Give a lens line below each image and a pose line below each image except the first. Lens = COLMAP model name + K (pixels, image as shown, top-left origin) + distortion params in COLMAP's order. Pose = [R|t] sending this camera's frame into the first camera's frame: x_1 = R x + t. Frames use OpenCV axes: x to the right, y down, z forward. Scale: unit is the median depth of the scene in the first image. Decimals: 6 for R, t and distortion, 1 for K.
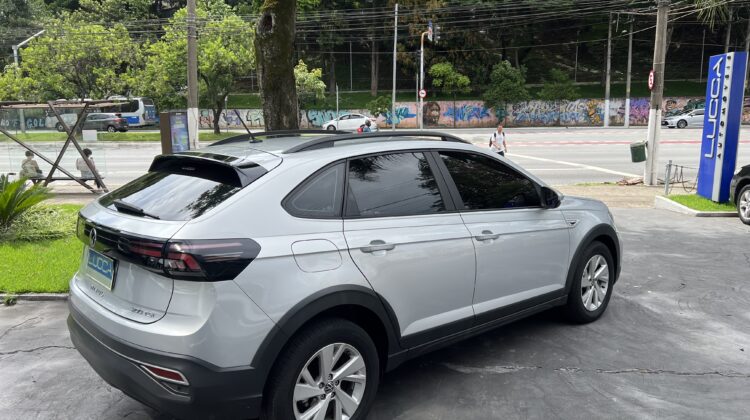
lens RADIAL K [[561.8, 0, 374.8], [0, 561.8, 212.9], [0, 0, 1]] dist [0.060341, -0.083731]
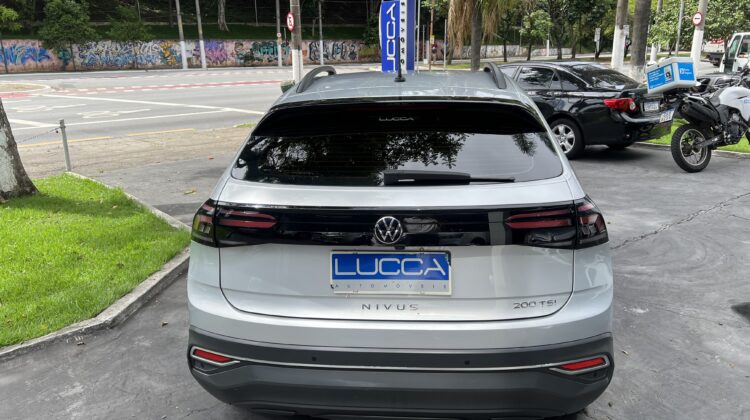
lens RADIAL K [[566.6, 0, 375.0], [0, 566.6, 210.0], [0, 0, 1]] dist [0.052963, -0.055198]
pose [[0.736770, -0.183441, 0.650784, -0.114945], [0.124697, 0.982848, 0.135868, -0.008791], [-0.664546, -0.018953, 0.747007, 0.062916]]
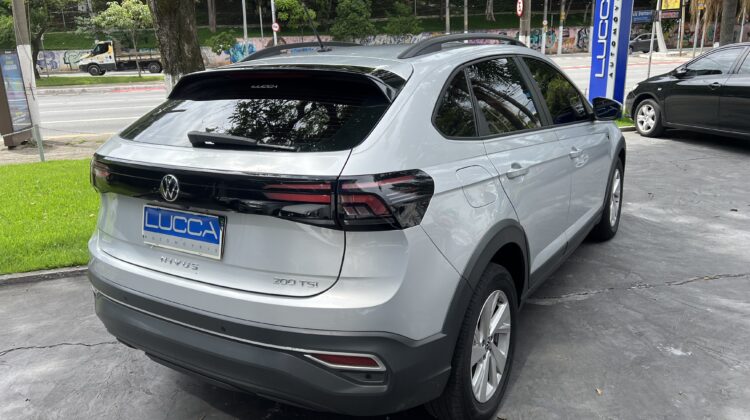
lens RADIAL K [[563.4, 0, 370.8], [0, 563.4, 207.7], [0, 0, 1]] dist [0.054963, -0.076597]
pose [[0.962162, -0.096001, 0.255006, -0.053878], [0.071497, 0.992035, 0.103701, 0.001689], [-0.262930, -0.081545, 0.961363, 0.033008]]
